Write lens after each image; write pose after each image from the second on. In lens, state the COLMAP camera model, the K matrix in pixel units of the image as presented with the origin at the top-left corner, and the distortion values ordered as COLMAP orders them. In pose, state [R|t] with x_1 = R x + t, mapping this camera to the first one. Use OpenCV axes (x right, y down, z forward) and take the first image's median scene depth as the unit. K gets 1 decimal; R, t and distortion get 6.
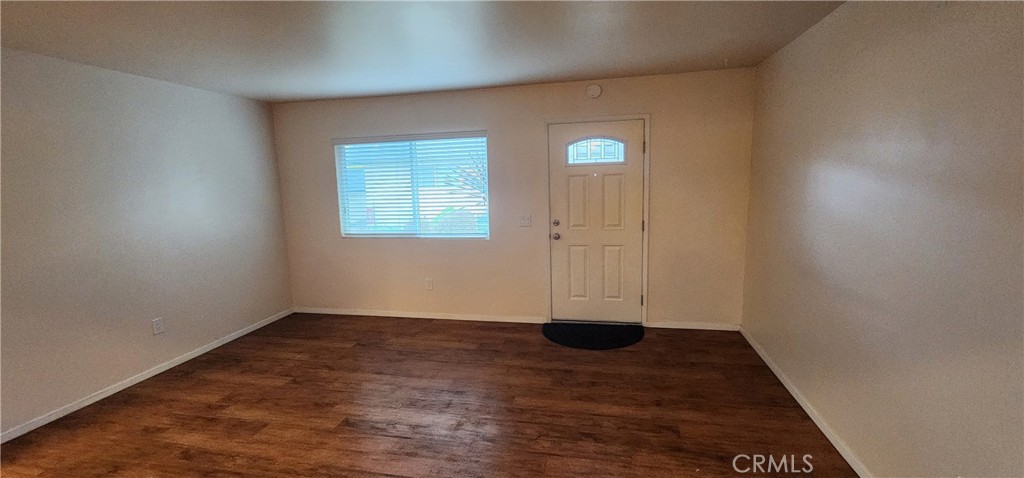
lens RADIAL K [[422.8, 0, 509.1], [0, 422.8, 238.2], [0, 0, 1]] dist [-0.000299, -0.000235]
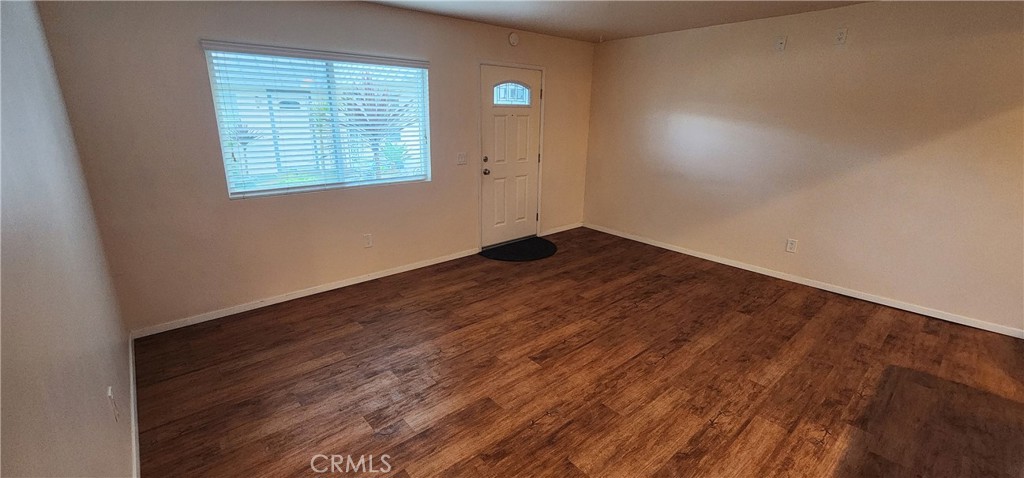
lens RADIAL K [[422.8, 0, 509.1], [0, 422.8, 238.2], [0, 0, 1]] dist [-0.000299, -0.000235]
pose [[0.596454, -0.191189, 0.779544, -0.805782], [0.085405, 0.980820, 0.175208, -0.024366], [-0.798090, -0.037926, 0.601343, 0.310784]]
